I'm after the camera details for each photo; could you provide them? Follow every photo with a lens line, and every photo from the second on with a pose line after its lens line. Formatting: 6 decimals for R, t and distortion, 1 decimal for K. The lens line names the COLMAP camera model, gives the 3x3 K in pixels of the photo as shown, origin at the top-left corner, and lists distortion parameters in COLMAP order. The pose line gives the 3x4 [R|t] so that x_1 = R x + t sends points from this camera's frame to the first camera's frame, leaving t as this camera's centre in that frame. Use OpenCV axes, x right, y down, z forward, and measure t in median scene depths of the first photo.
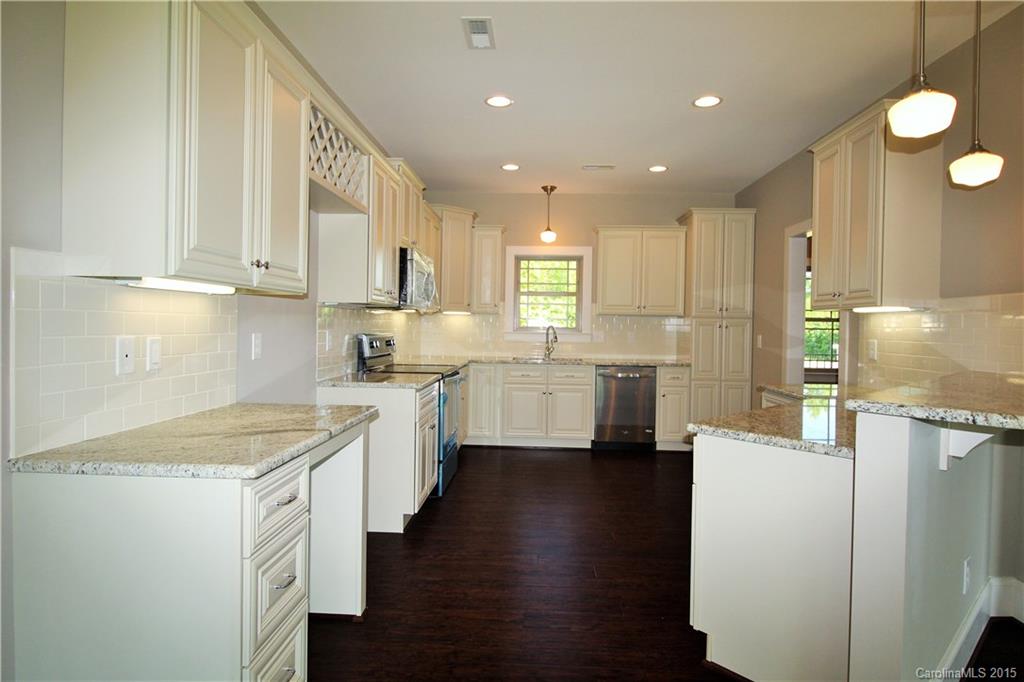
lens RADIAL K [[570.8, 0, 508.3], [0, 570.8, 334.8], [0, 0, 1]] dist [-0.001523, -0.004557]
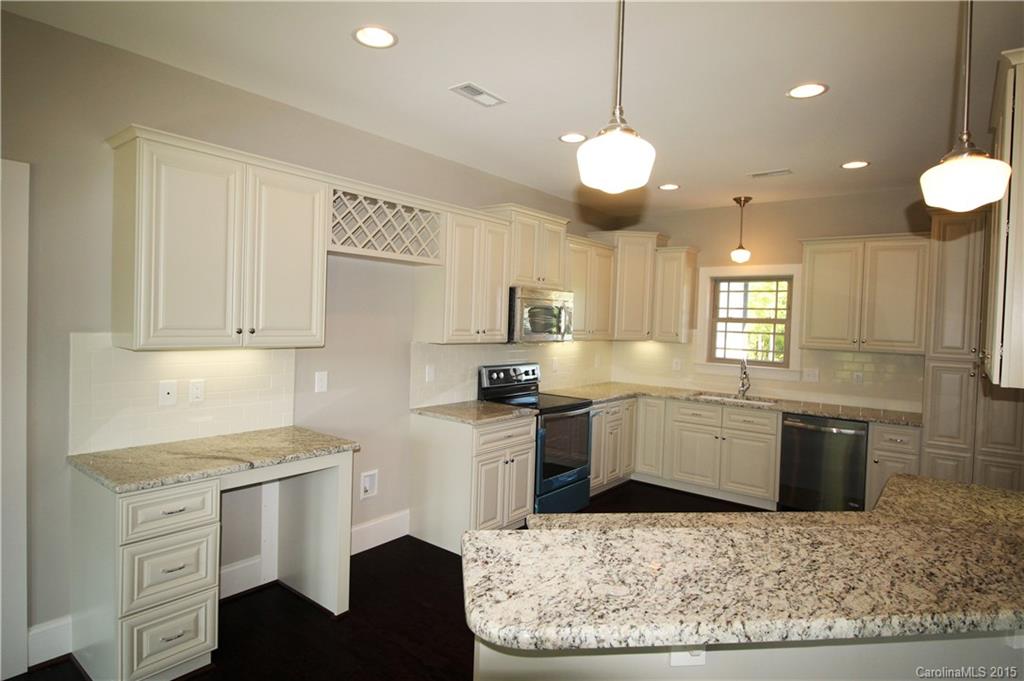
lens RADIAL K [[570.8, 0, 497.3], [0, 570.8, 331.9], [0, 0, 1]] dist [-0.001523, -0.004557]
pose [[0.805152, 0.022401, -0.592645, 0.300240], [-0.027899, 0.999611, -0.000120, -0.048713], [0.592412, 0.016631, 0.805464, 0.094905]]
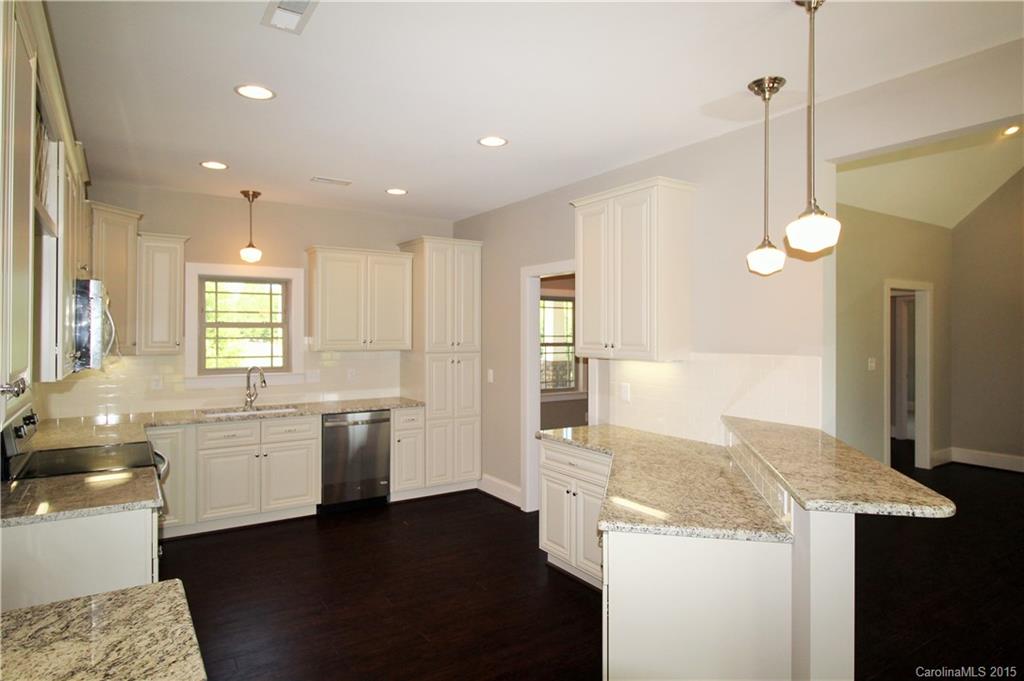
lens RADIAL K [[607.7, 0, 518.7], [0, 607.7, 327.9], [0, 0, 1]] dist [-0.001801, -0.001785]
pose [[0.800448, -0.013254, 0.599256, -0.144670], [0.021712, 0.999741, -0.006890, -0.059366], [-0.599009, 0.018527, 0.800528, 0.111356]]
